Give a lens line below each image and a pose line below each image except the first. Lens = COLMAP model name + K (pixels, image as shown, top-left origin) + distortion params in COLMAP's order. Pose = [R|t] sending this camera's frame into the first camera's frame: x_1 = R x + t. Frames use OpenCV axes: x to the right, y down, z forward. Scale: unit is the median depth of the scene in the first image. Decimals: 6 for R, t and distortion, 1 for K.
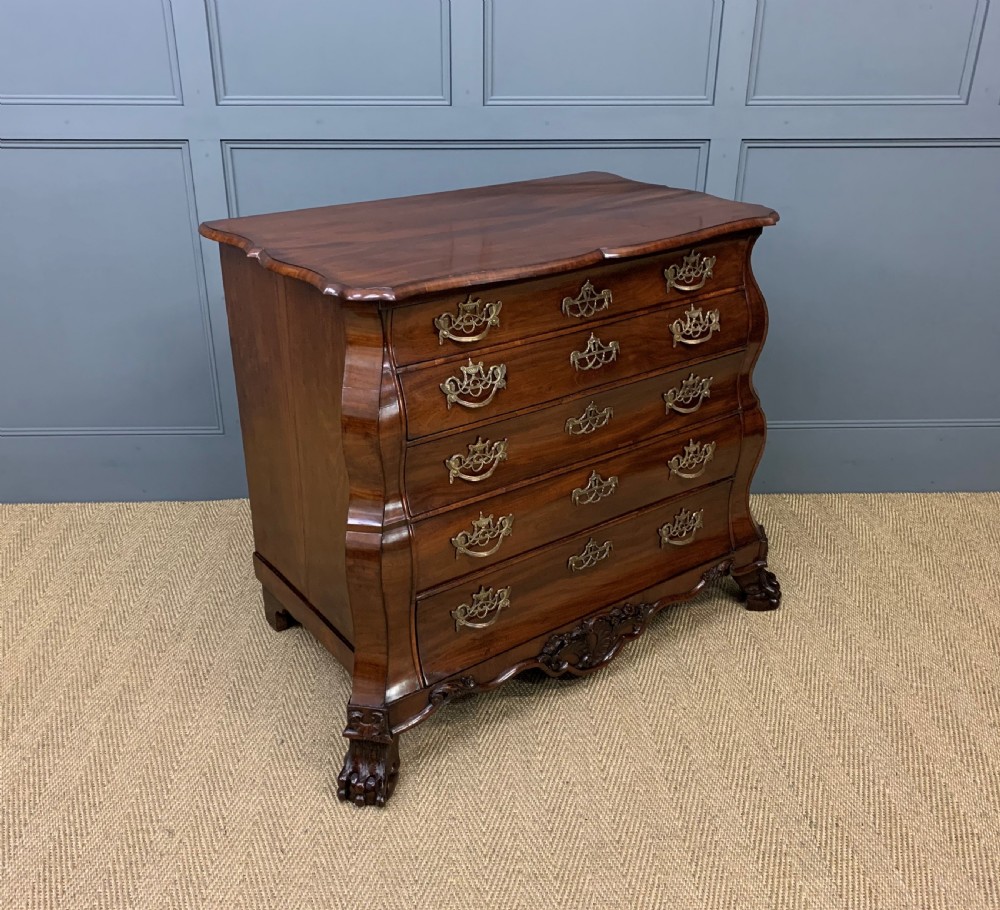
lens RADIAL K [[889.3, 0, 478.7], [0, 889.3, 449.0], [0, 0, 1]] dist [0.020138, 0.013489]
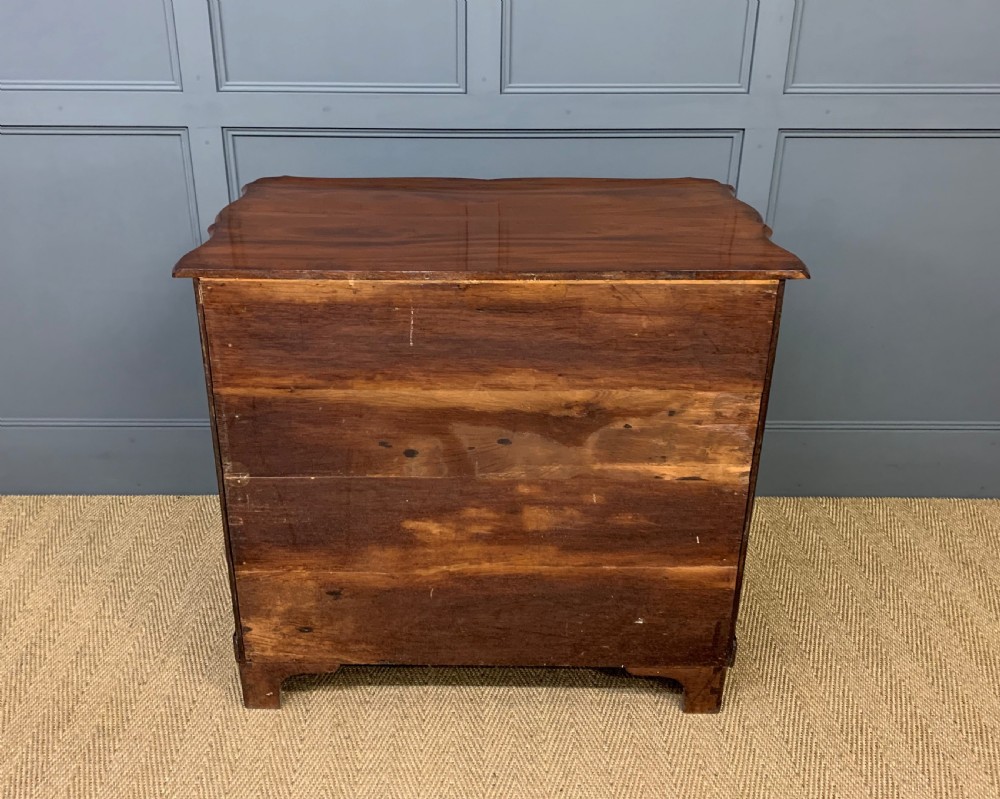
lens RADIAL K [[881.1, 0, 473.0], [0, 881.1, 353.4], [0, 0, 1]] dist [0.016320, 0.008421]
pose [[0.999512, 0.013598, -0.028125, 0.006867], [-0.014299, 0.999589, -0.024865, -0.097238], [0.027776, 0.025255, 0.999295, 0.089295]]
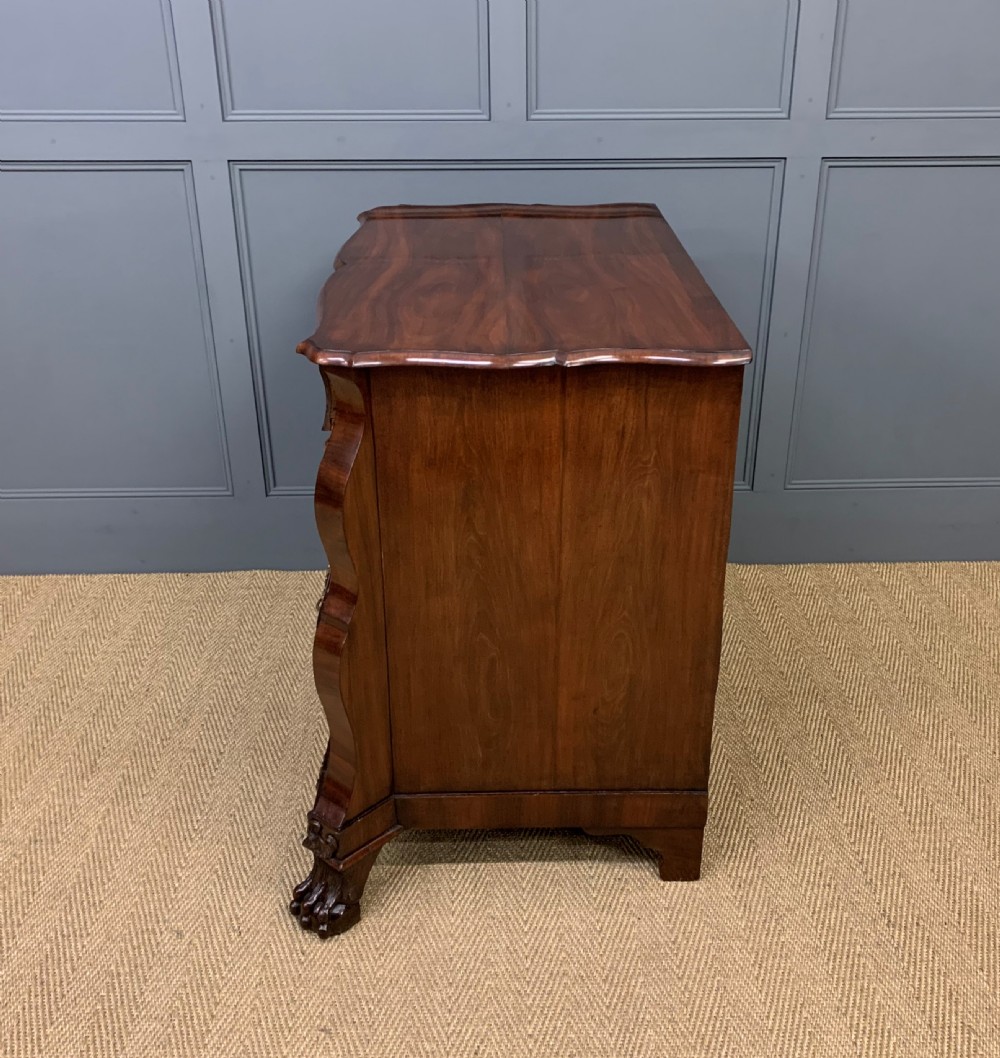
lens RADIAL K [[1057.4, 0, 528.0], [0, 1057.4, 527.2], [0, 0, 1]] dist [0.036324, 0.000000]
pose [[0.999990, -0.002630, -0.003694, 0.010412], [0.002662, 0.999958, 0.008779, 0.007632], [0.003670, -0.008789, 0.999955, -0.056840]]
